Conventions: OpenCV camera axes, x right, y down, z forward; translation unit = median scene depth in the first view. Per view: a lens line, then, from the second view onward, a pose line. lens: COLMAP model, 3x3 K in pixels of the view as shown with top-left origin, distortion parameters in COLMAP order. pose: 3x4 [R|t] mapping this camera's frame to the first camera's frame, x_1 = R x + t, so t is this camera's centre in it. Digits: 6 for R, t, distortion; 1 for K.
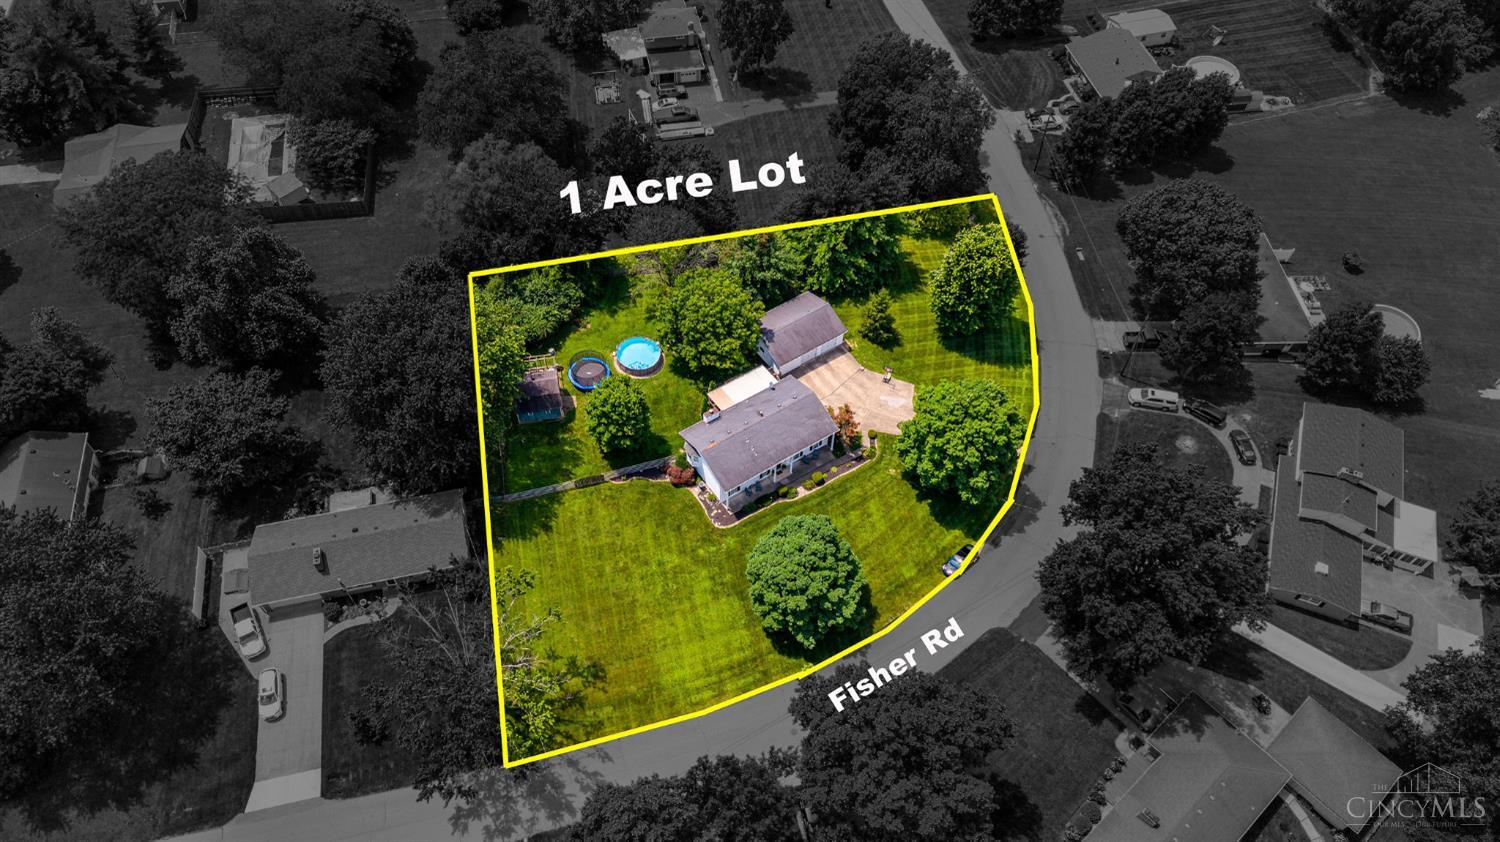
lens RADIAL K [[1007.3, 0, 746.9], [0, 1007.3, 409.3], [0, 0, 1]] dist [-0.003605, -0.007679]
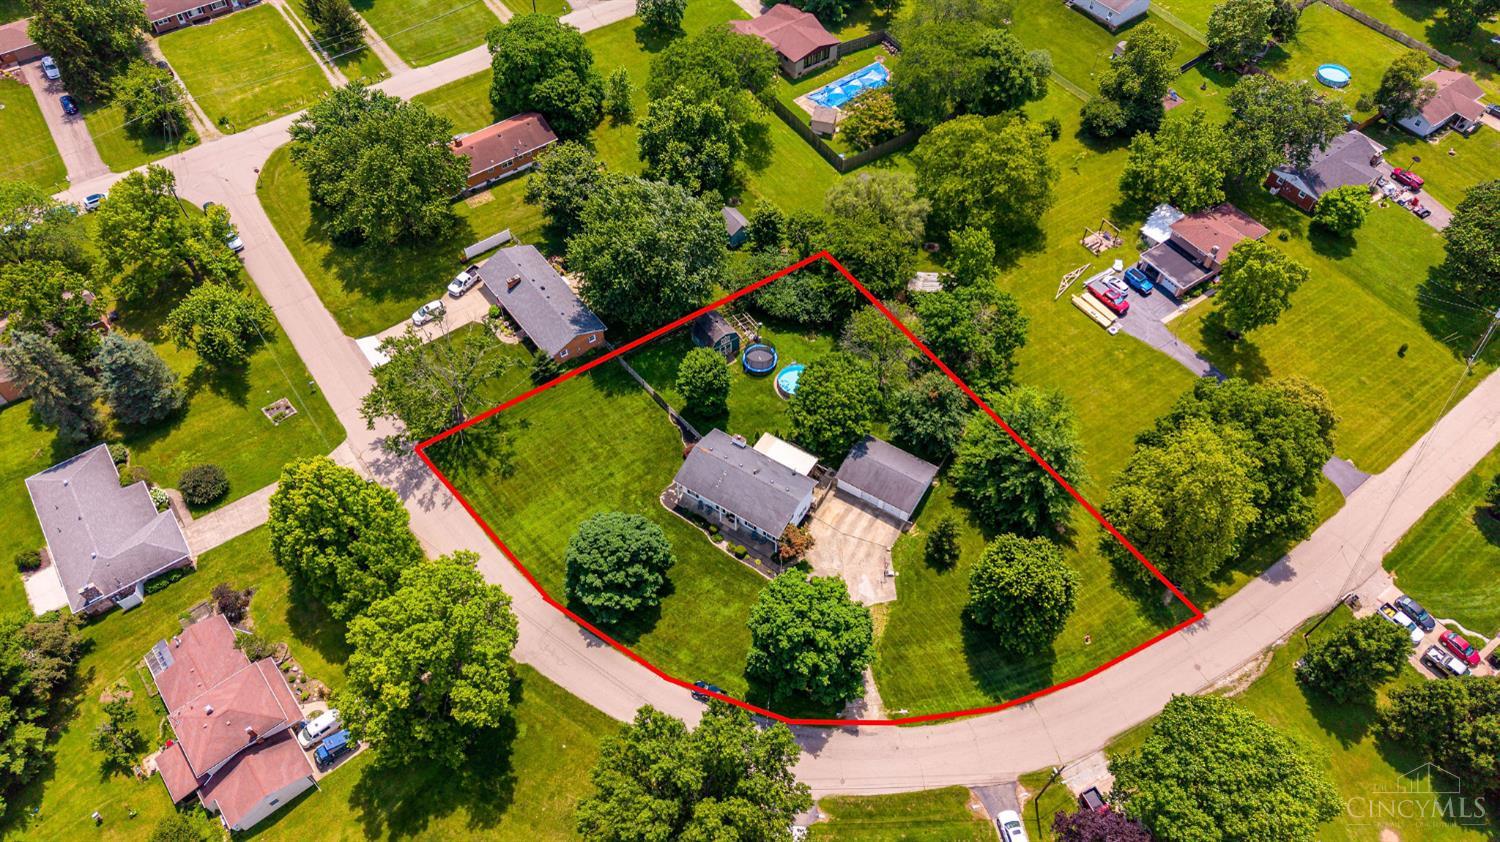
lens RADIAL K [[1007.3, 0, 747.6], [0, 1007.3, 414.9], [0, 0, 1]] dist [-0.003605, -0.007679]
pose [[0.394808, 0.712930, -0.579532, 0.587057], [-0.723644, 0.629948, 0.281966, -0.328710], [0.566097, 0.308052, 0.764616, 0.133268]]
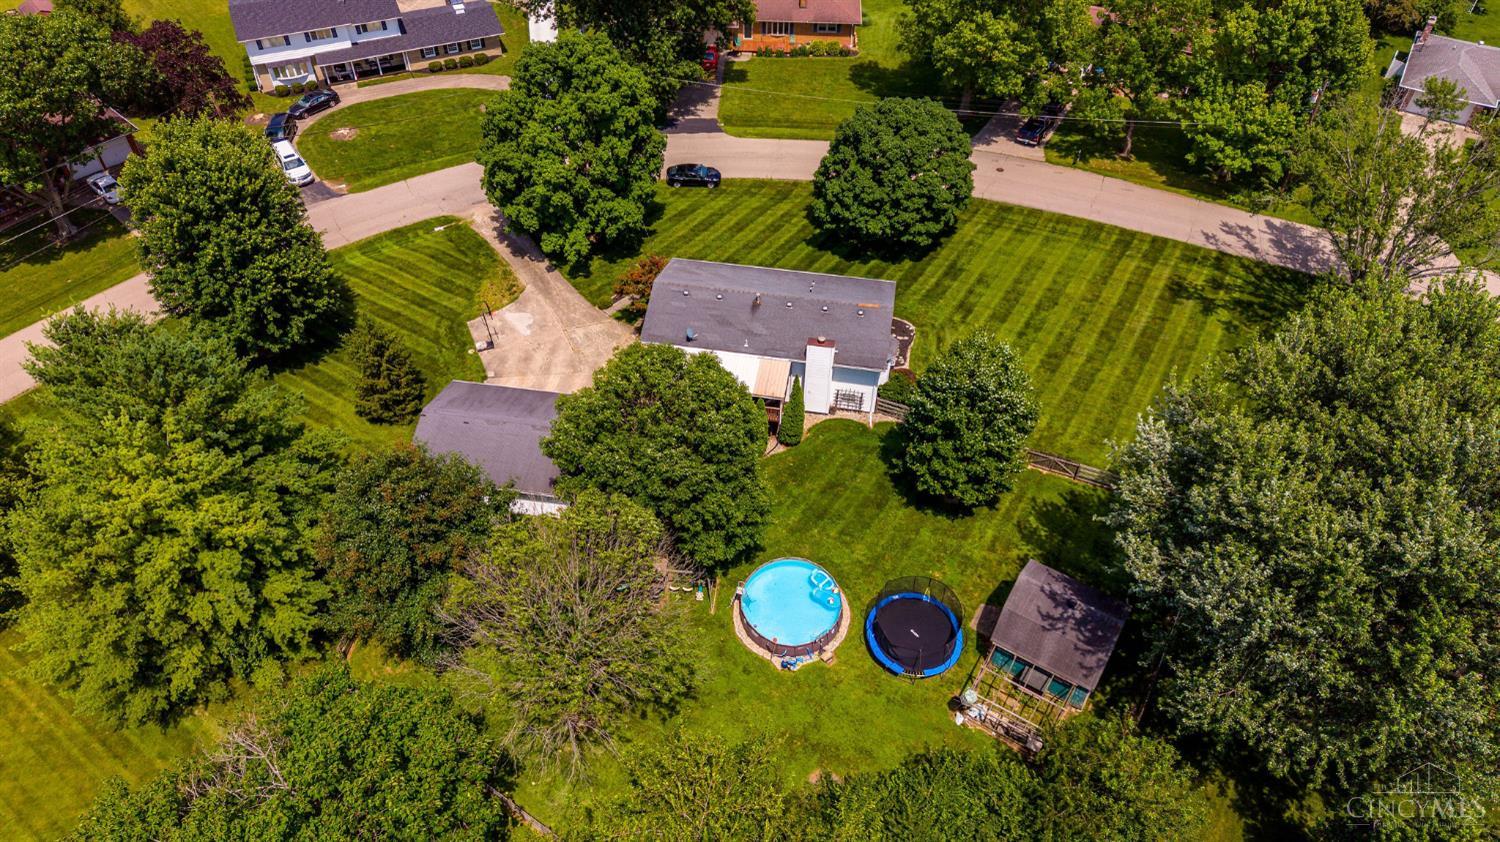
lens RADIAL K [[1007.3, 0, 745.5], [0, 1007.3, 423.5], [0, 0, 1]] dist [-0.003605, -0.007679]
pose [[-0.717091, -0.502808, 0.482664, -0.280518], [0.542050, 0.032999, 0.839698, -0.458553], [-0.438134, 0.863768, 0.248884, 0.898366]]
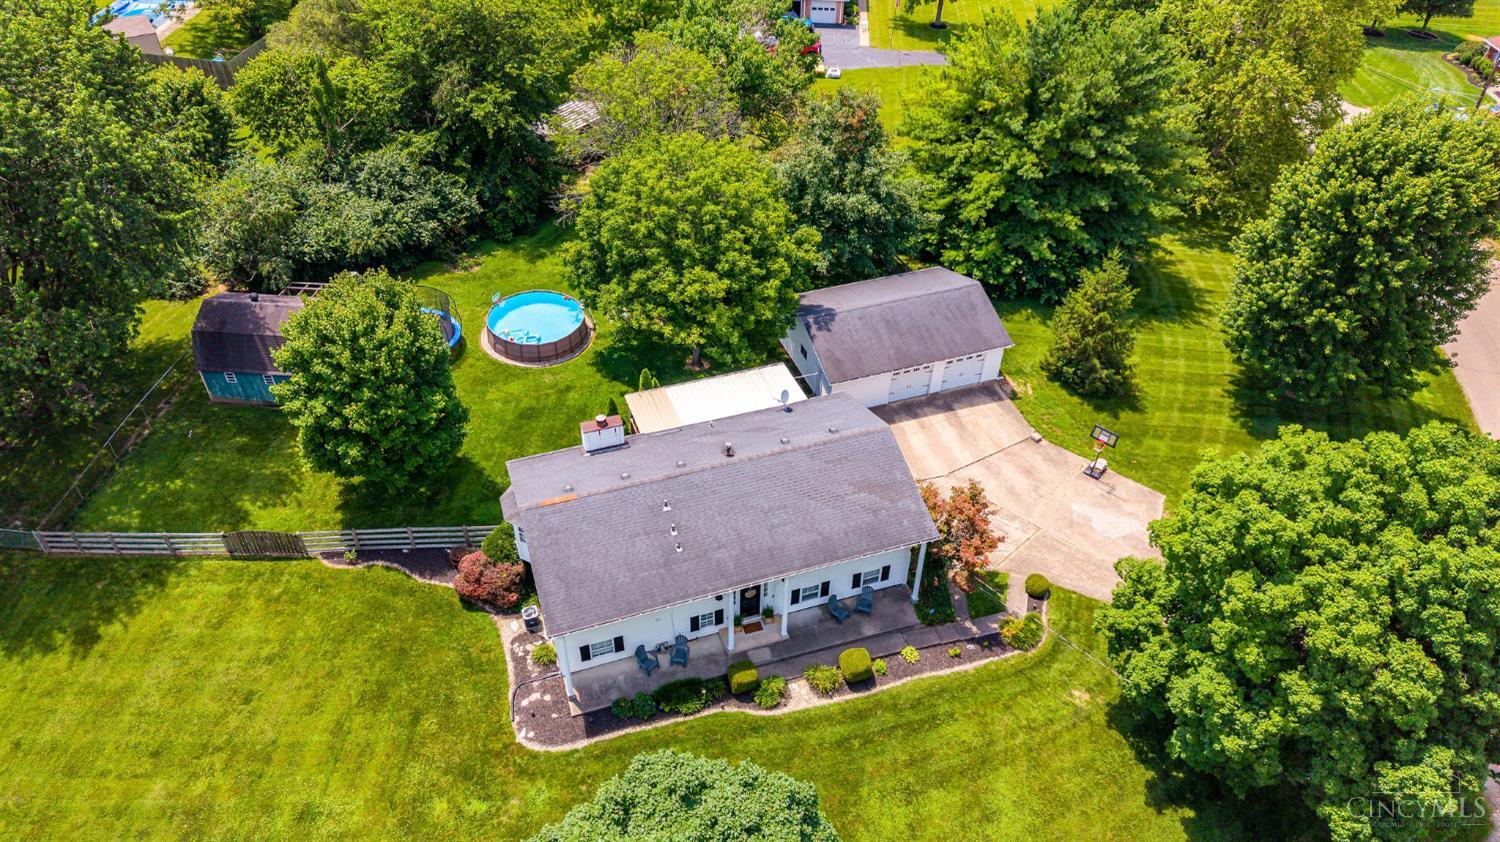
lens RADIAL K [[1007.3, 0, 752.4], [0, 1007.3, 397.3], [0, 0, 1]] dist [-0.003605, -0.007679]
pose [[0.966270, 0.157849, -0.203487, 0.090565], [-0.201415, 0.955581, -0.215167, 0.060788], [0.160484, 0.248894, 0.955142, 0.634150]]
